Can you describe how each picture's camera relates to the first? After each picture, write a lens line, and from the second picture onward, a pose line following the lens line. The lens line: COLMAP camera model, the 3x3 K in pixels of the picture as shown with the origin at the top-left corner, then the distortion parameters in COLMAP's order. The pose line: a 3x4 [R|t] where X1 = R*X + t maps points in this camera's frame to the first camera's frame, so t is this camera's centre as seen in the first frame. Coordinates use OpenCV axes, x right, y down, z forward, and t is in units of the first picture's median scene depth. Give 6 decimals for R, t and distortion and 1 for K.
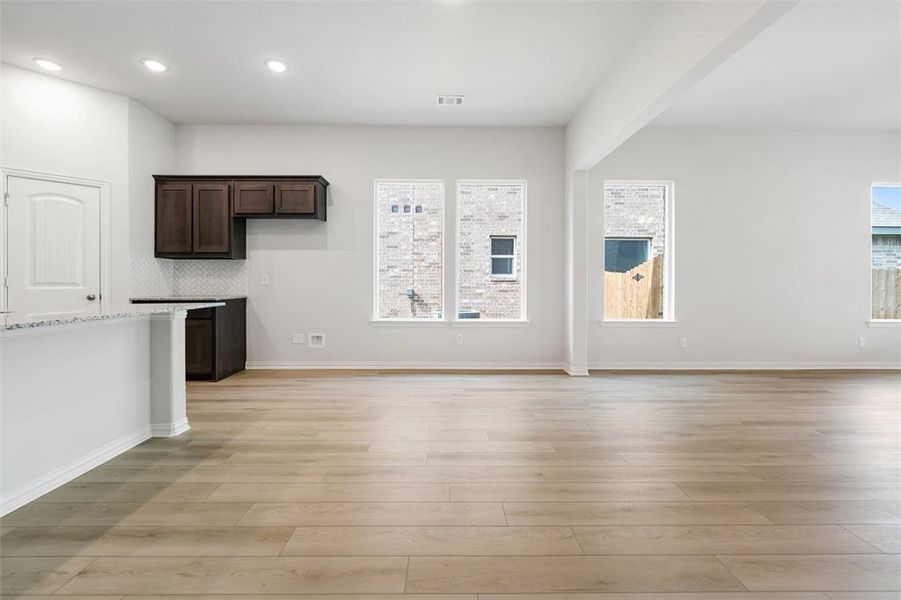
lens RADIAL K [[372.2, 0, 452.1], [0, 372.2, 281.3], [0, 0, 1]] dist [0.001614, 0.000326]
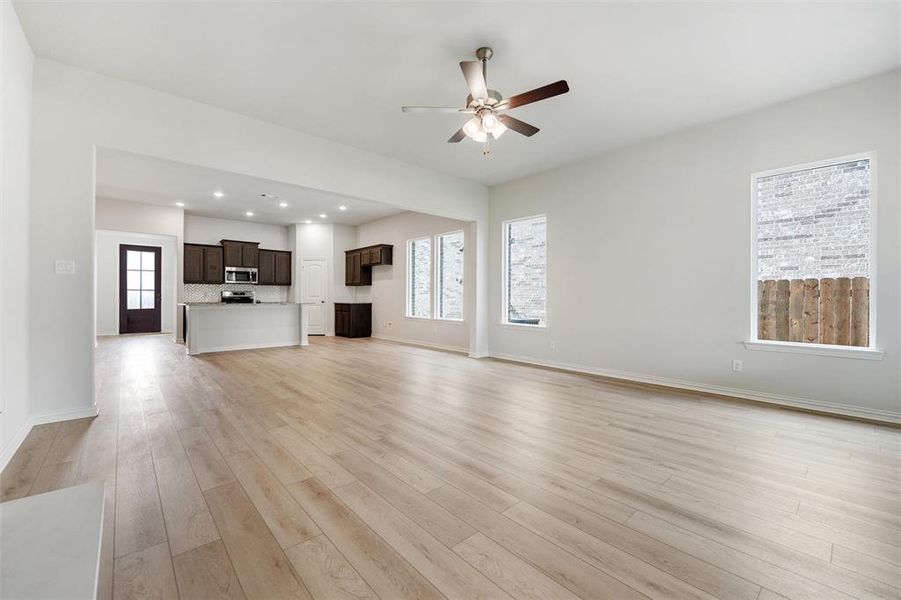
lens RADIAL K [[367.5, 0, 449.2], [0, 367.5, 295.3], [0, 0, 1]] dist [0.000514, 0.000047]
pose [[0.659024, -0.002900, -0.752116, 1.323644], [-0.000262, 0.999992, -0.004085, 0.007568], [0.752121, 0.002890, 0.659018, -0.048182]]
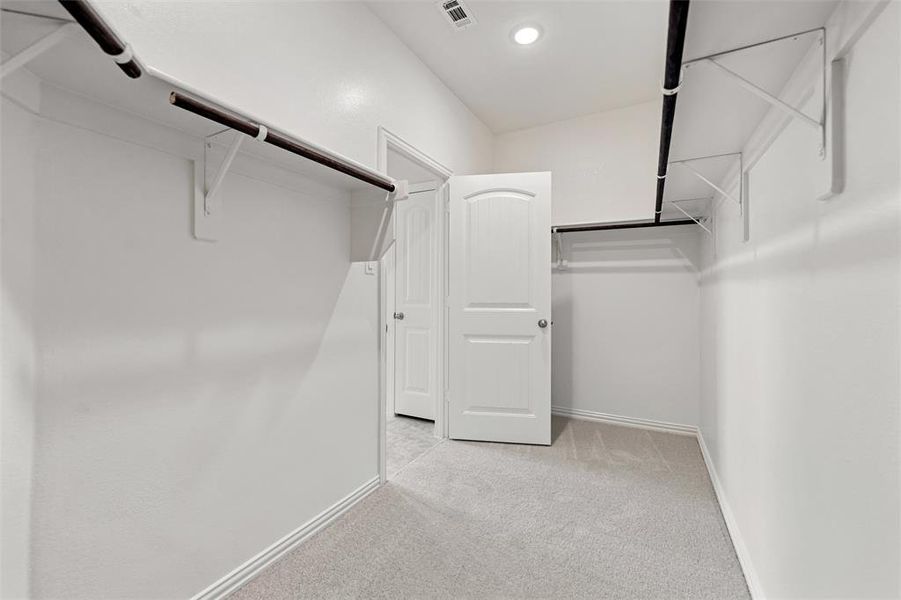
lens RADIAL K [[367.5, 0, 449.2], [0, 367.5, 295.3], [0, 0, 1]] dist [0.000514, 0.000047]
pose [[0.879964, 0.001851, -0.475036, -0.638152], [0.003900, 0.999931, 0.011121, -0.017405], [0.475024, -0.011639, 0.879896, 0.220686]]
